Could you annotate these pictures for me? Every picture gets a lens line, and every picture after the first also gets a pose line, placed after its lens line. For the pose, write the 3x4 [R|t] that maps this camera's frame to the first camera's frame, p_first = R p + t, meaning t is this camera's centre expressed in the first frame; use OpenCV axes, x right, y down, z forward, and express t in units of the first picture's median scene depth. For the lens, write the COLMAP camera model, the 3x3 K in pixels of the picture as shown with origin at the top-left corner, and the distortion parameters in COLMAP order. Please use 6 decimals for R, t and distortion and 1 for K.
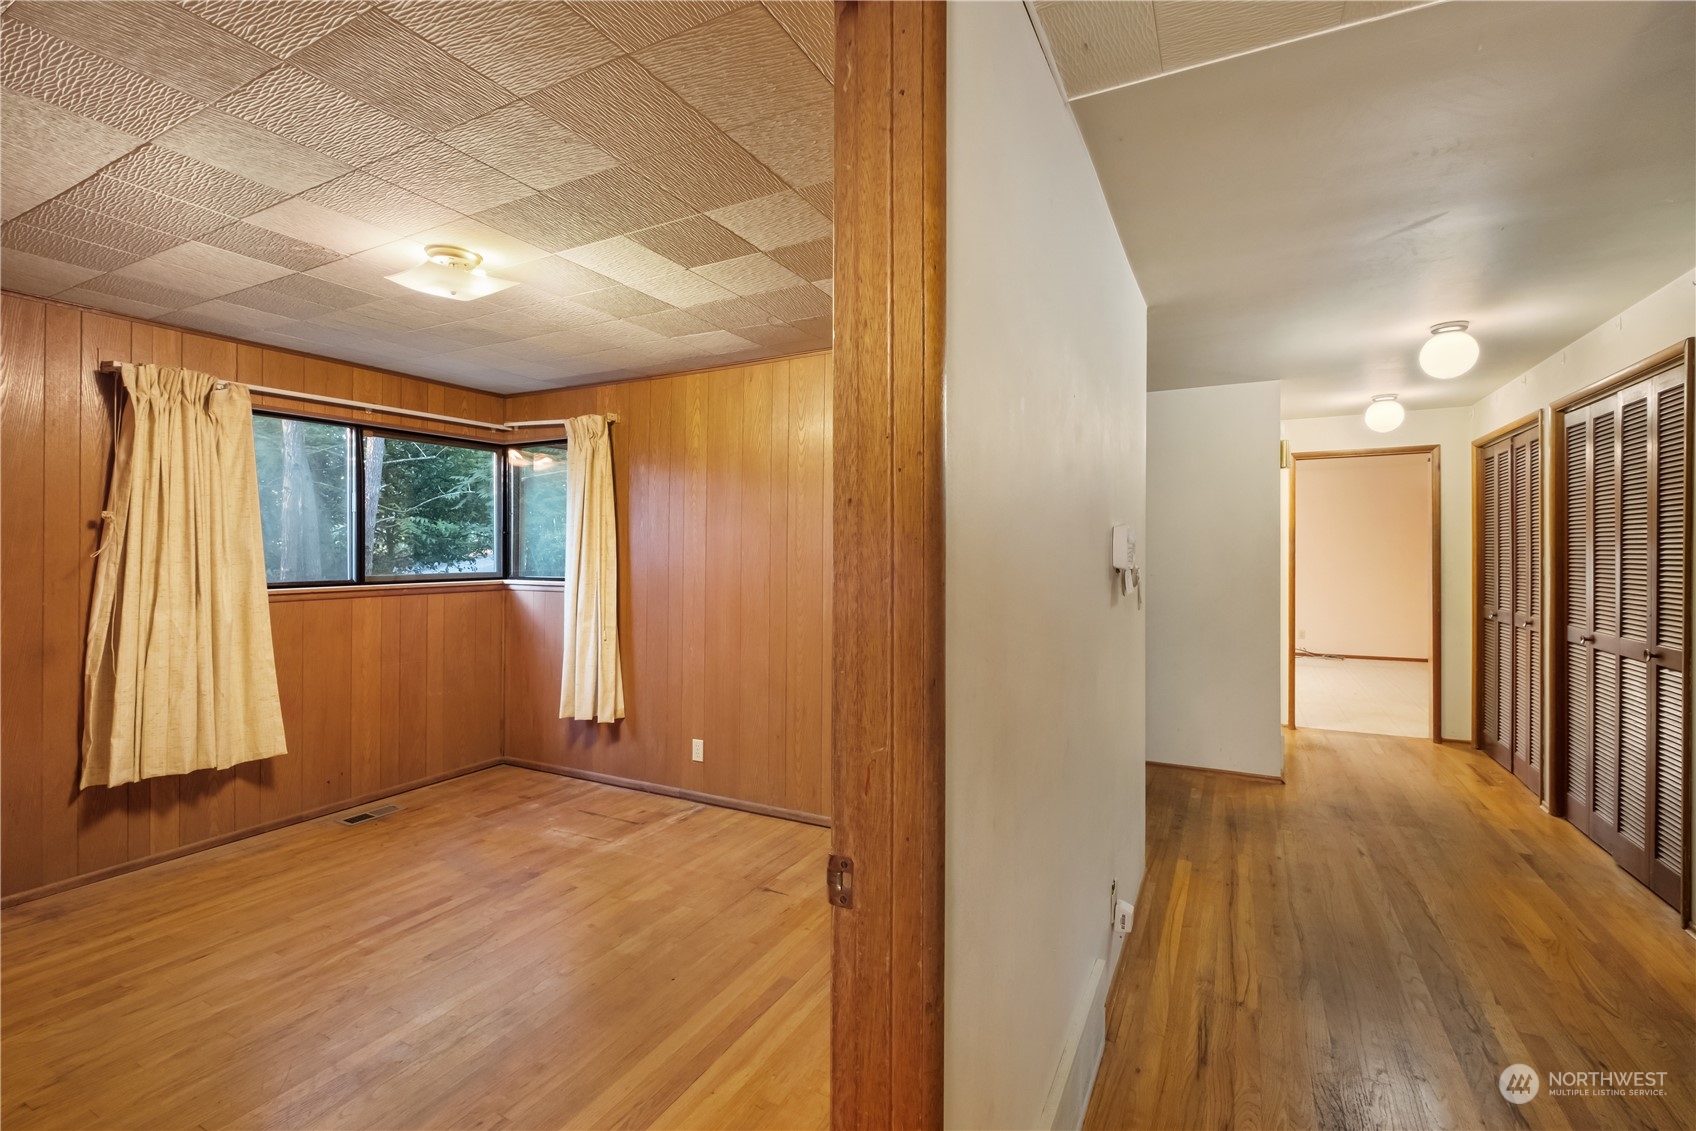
lens RADIAL K [[747.1, 0, 863.1], [0, 747.1, 536.8], [0, 0, 1]] dist [-0.001653, -0.001010]
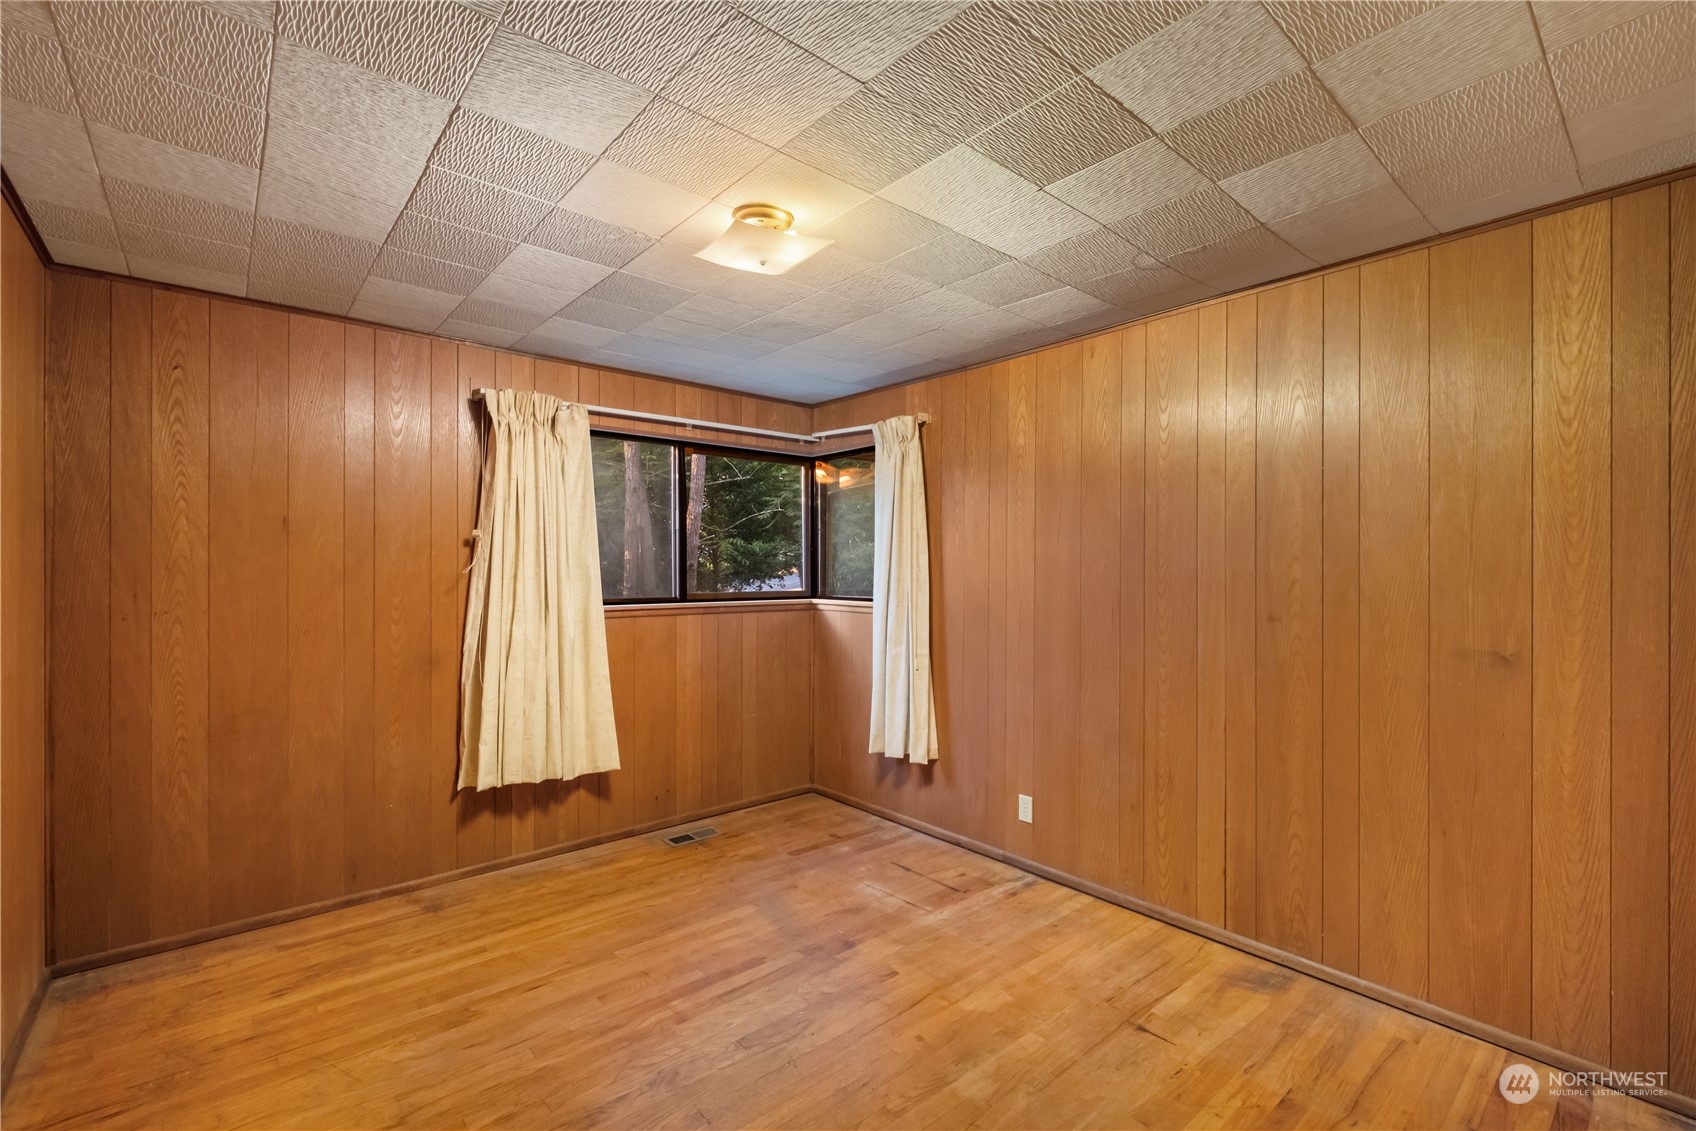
lens RADIAL K [[735.8, 0, 846.5], [0, 735.8, 560.5], [0, 0, 1]] dist [0.000182, -0.000110]
pose [[0.923848, -0.001802, -0.382756, -0.111579], [0.004155, 0.999977, 0.005320, 0.005282], [0.382738, -0.006506, 0.923834, 0.205540]]
